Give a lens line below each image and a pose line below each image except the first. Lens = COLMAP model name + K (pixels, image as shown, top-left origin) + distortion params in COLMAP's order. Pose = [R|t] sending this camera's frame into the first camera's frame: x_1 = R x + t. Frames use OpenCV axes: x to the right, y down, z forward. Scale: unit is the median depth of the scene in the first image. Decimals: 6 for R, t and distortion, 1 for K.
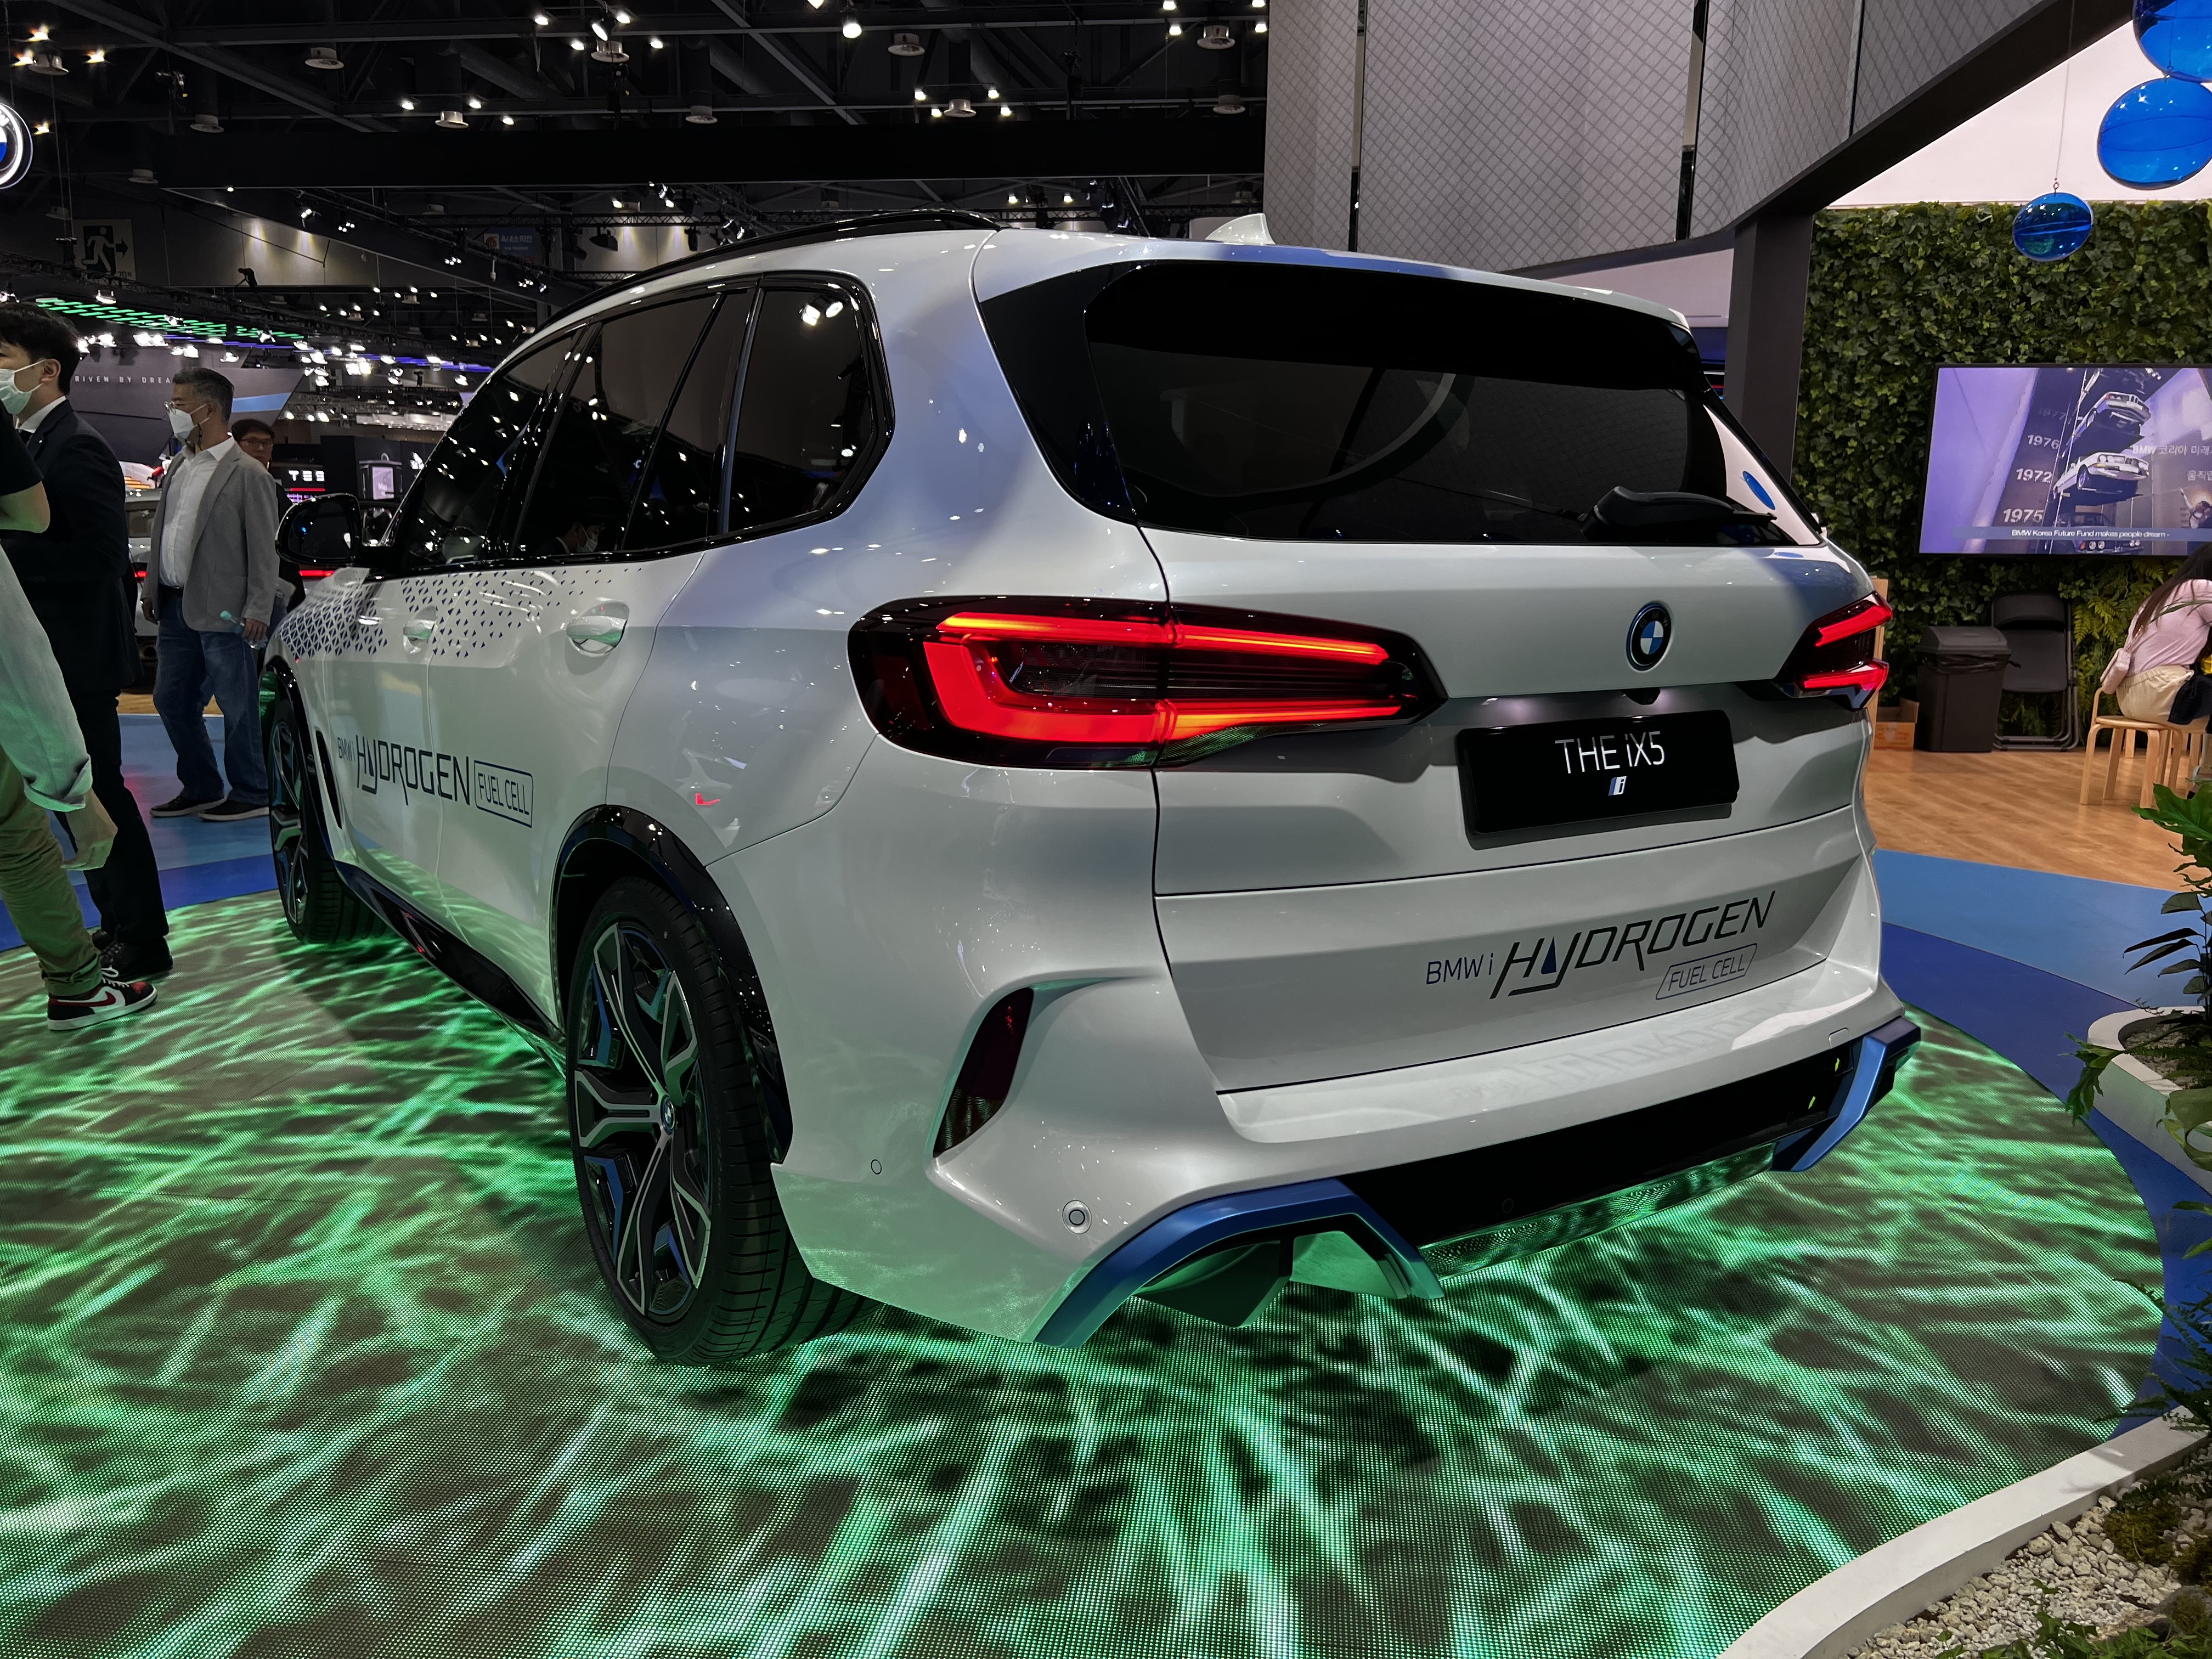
lens RADIAL K [[1712.5, 0, 1098.1], [0, 1712.5, 834.3], [0, 0, 1]] dist [0.031813, -0.019027]
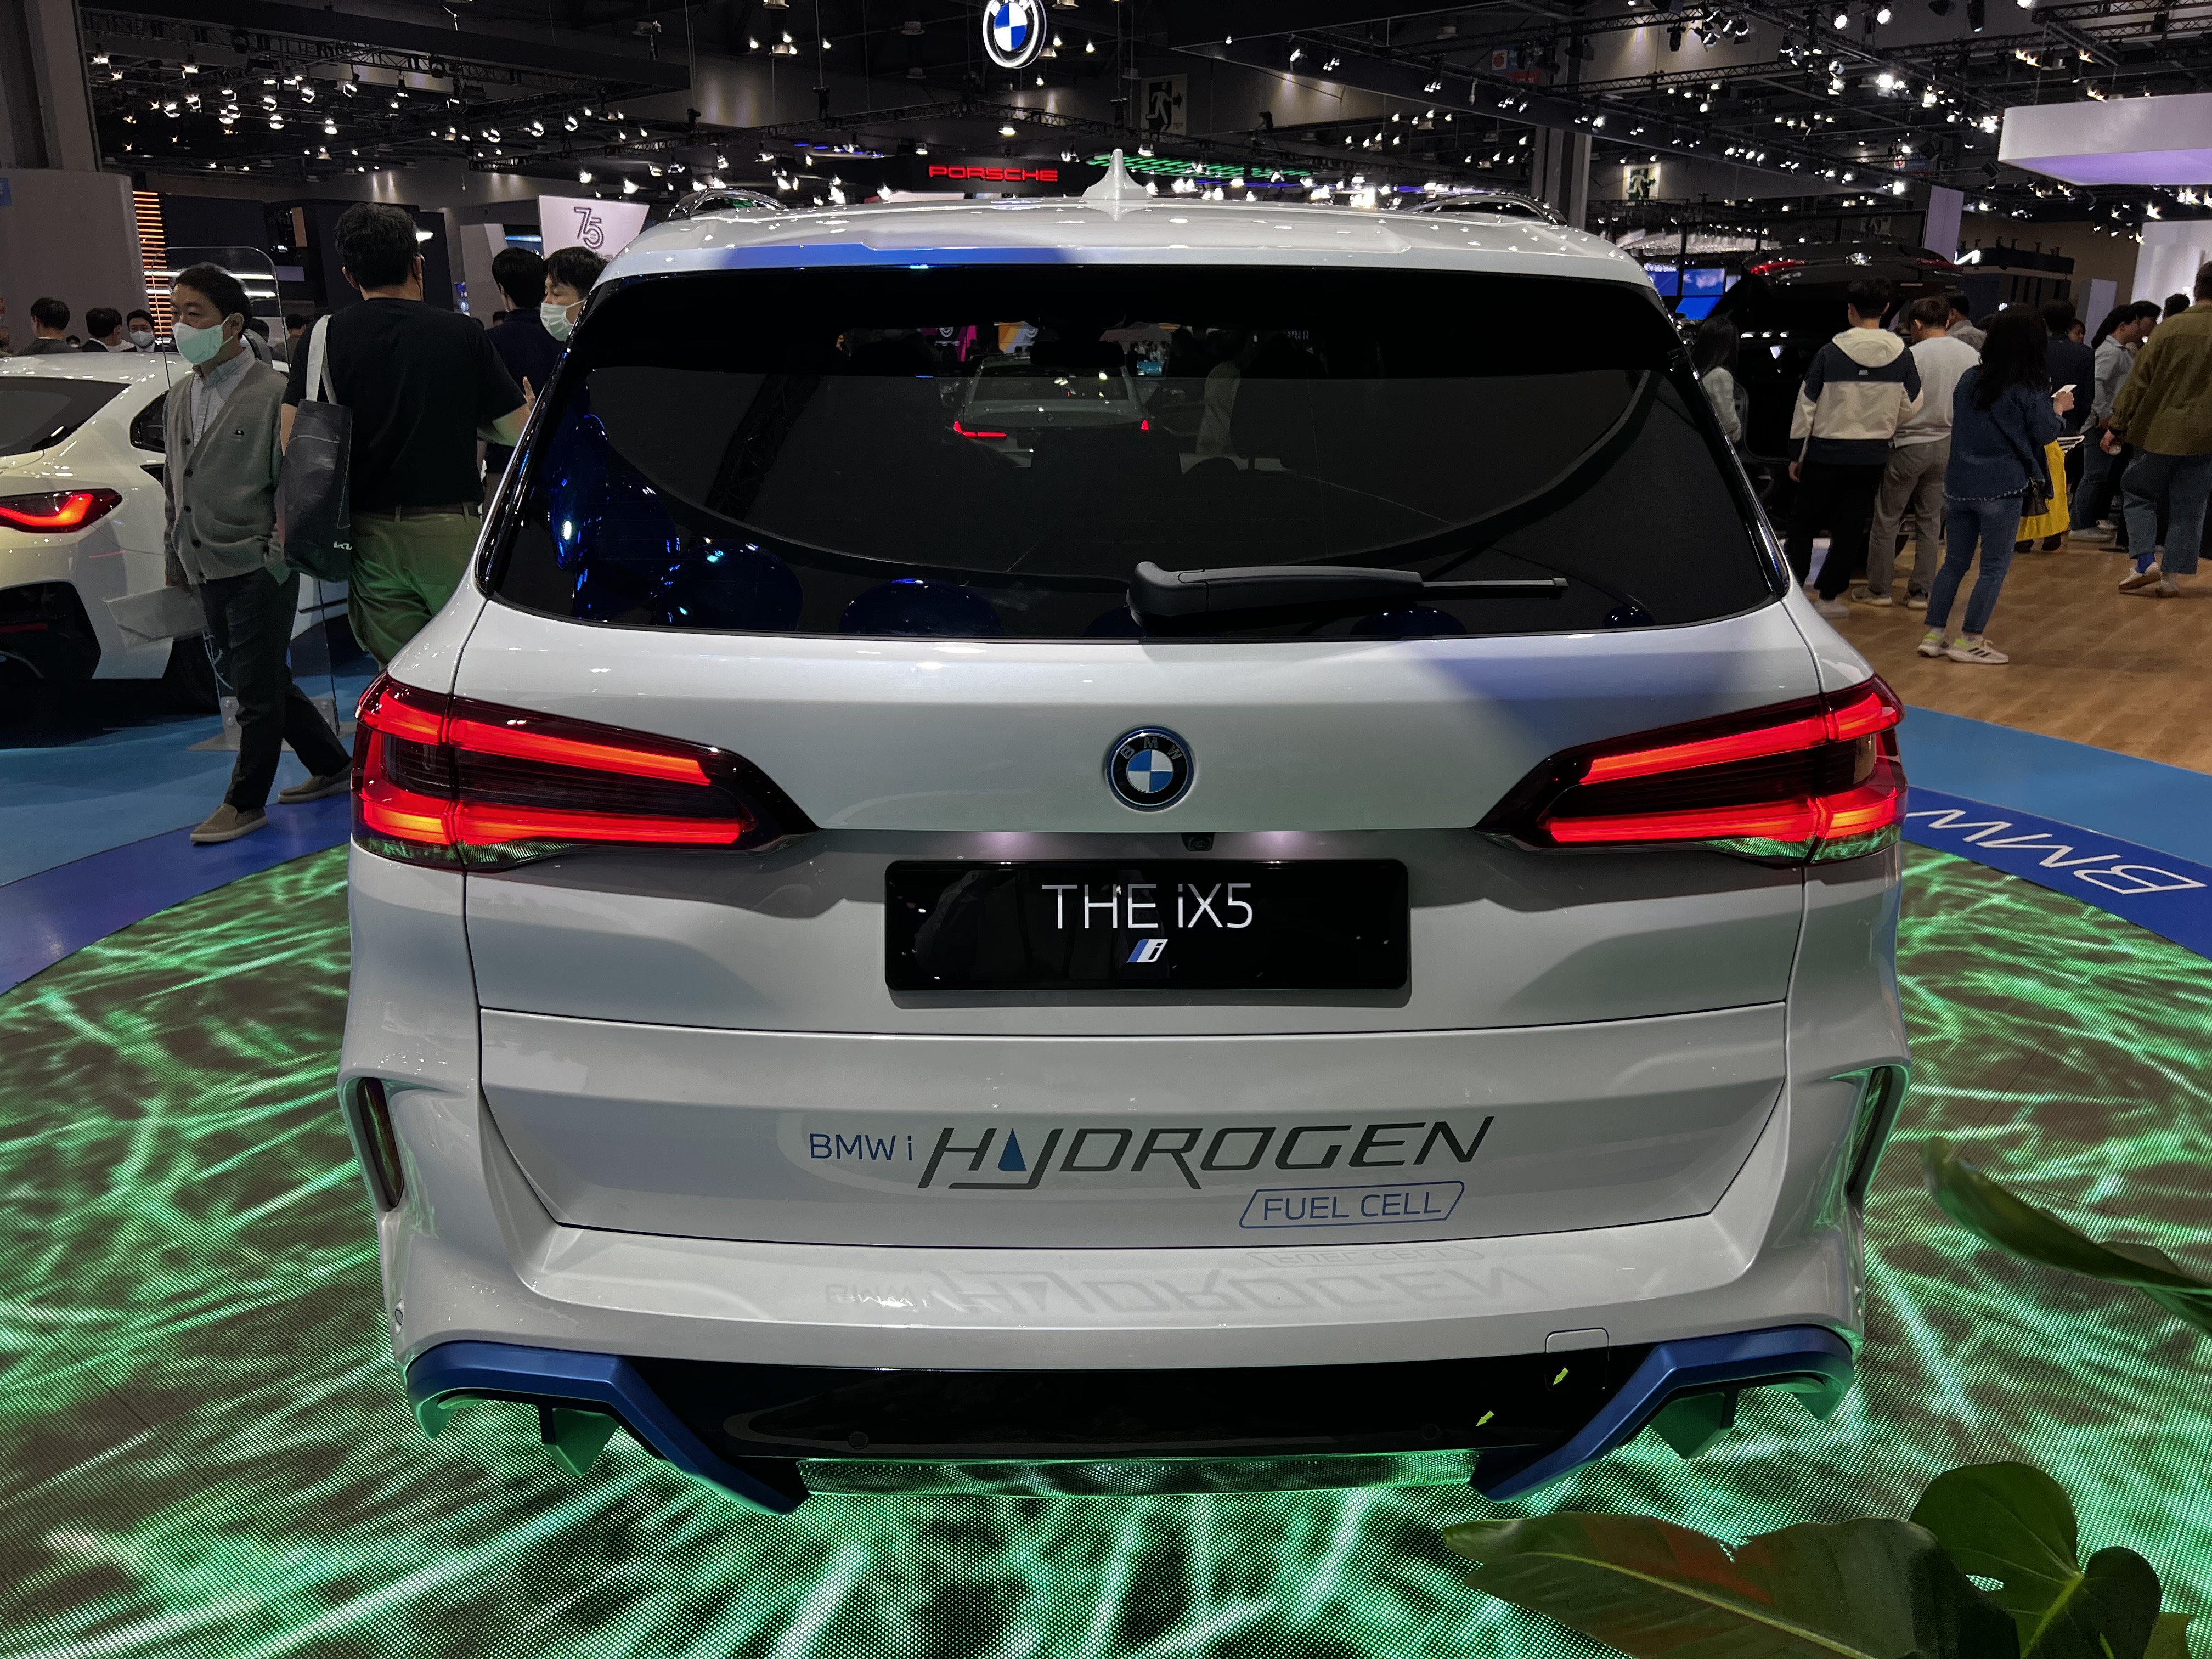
lens RADIAL K [[1712.5, 0, 1108.8], [0, 1712.5, 824.8], [0, 0, 1]] dist [0.031813, -0.019027]
pose [[0.833974, 0.139465, -0.533889, 0.632155], [-0.085897, 0.988550, 0.124057, -0.162671], [0.545077, -0.057601, 0.836405, 0.329331]]
